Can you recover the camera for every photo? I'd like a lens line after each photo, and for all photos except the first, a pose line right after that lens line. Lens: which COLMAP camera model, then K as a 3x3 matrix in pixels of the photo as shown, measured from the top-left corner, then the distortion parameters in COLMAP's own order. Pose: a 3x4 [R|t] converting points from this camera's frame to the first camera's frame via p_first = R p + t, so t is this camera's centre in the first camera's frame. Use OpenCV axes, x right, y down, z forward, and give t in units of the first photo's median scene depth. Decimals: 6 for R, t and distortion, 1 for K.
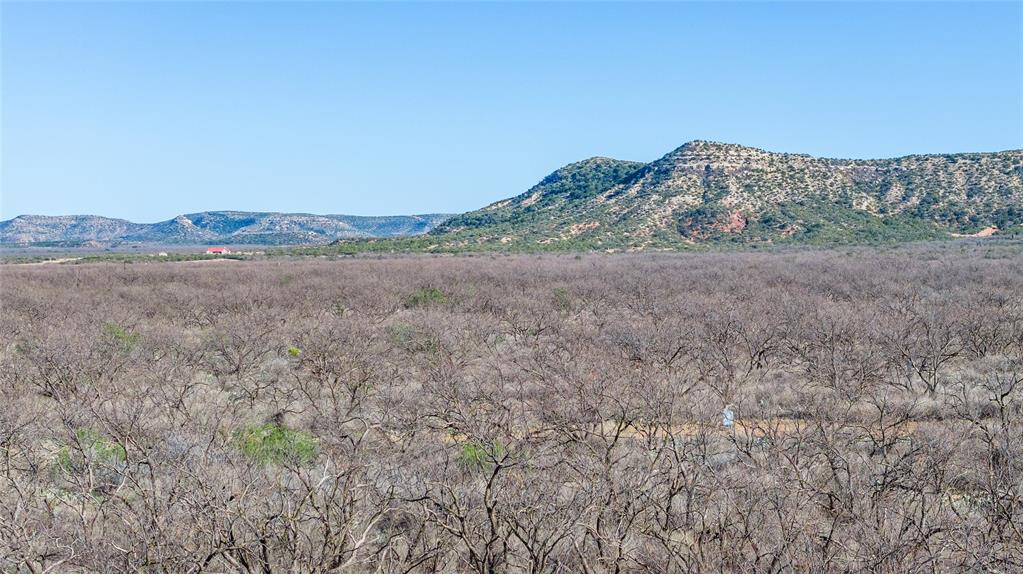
lens RADIAL K [[2068.3, 0, 510.7], [0, 2068.3, 289.4], [0, 0, 1]] dist [-0.082312, 0.000000]
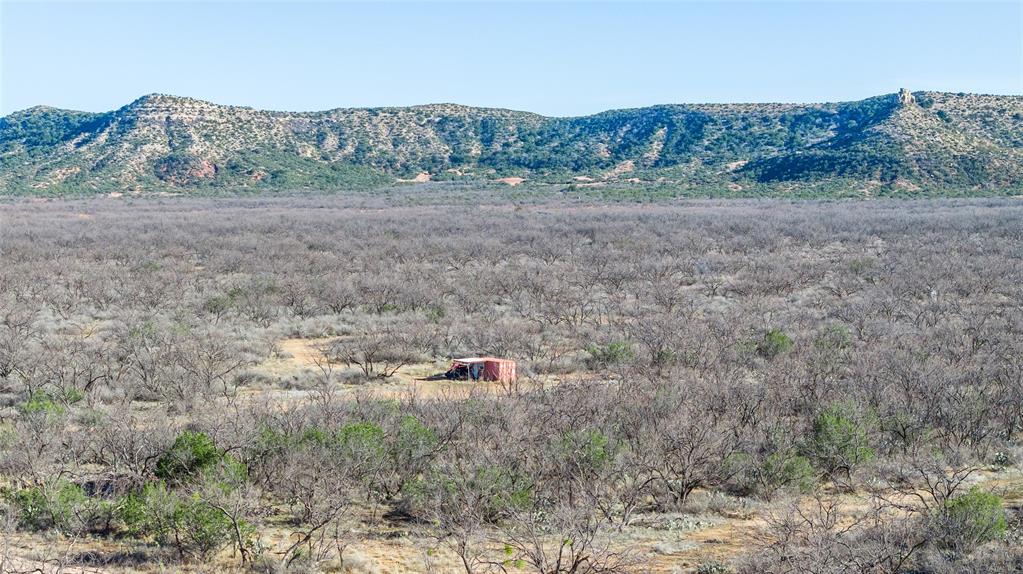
lens RADIAL K [[2068.3, 0, 511.4], [0, 2068.3, 286.2], [0, 0, 1]] dist [-0.082312, 0.000000]
pose [[0.932300, -0.016954, 0.361289, -0.134155], [0.006226, 0.999505, 0.030838, -0.001820], [-0.361633, -0.026501, 0.931944, -0.102459]]
